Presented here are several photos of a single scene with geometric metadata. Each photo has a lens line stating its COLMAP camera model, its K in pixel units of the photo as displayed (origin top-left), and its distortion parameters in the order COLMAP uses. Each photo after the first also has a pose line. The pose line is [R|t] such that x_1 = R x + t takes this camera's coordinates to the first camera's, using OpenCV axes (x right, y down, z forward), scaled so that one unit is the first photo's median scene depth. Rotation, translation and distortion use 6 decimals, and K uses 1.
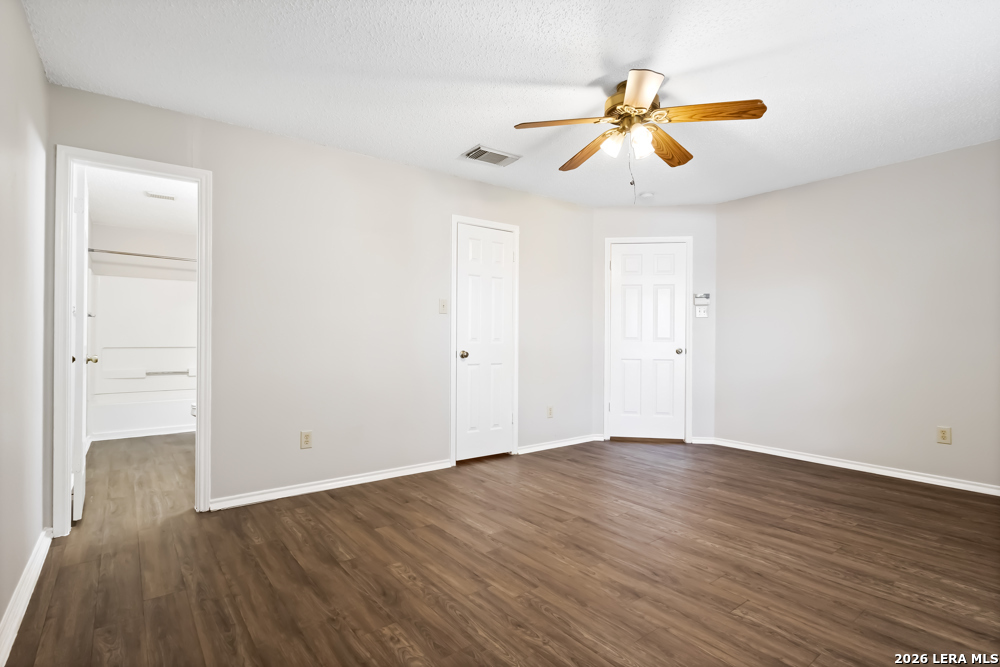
lens RADIAL K [[491.3, 0, 500.0], [0, 491.3, 333.5], [0, 0, 1]] dist [0.001426, 0.000082]
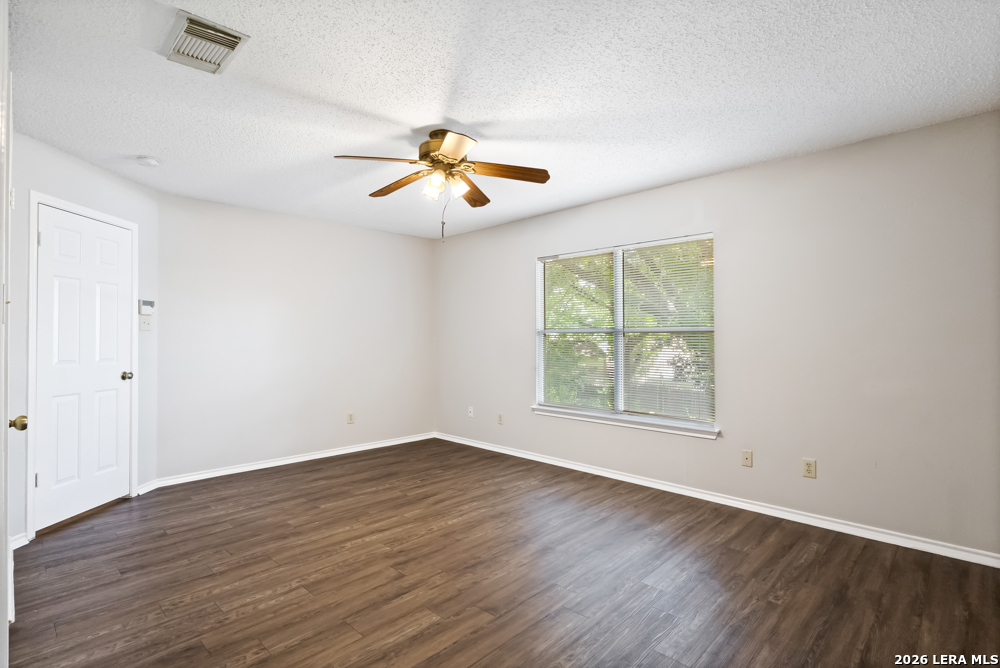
lens RADIAL K [[491.3, 0, 500.0], [0, 491.3, 334.0], [0, 0, 1]] dist [0.001426, 0.000082]
pose [[-0.154667, 0.008850, 0.987927, -0.753675], [-0.013877, 0.999842, -0.011129, -0.044567], [-0.987869, -0.015431, -0.154519, 0.935637]]
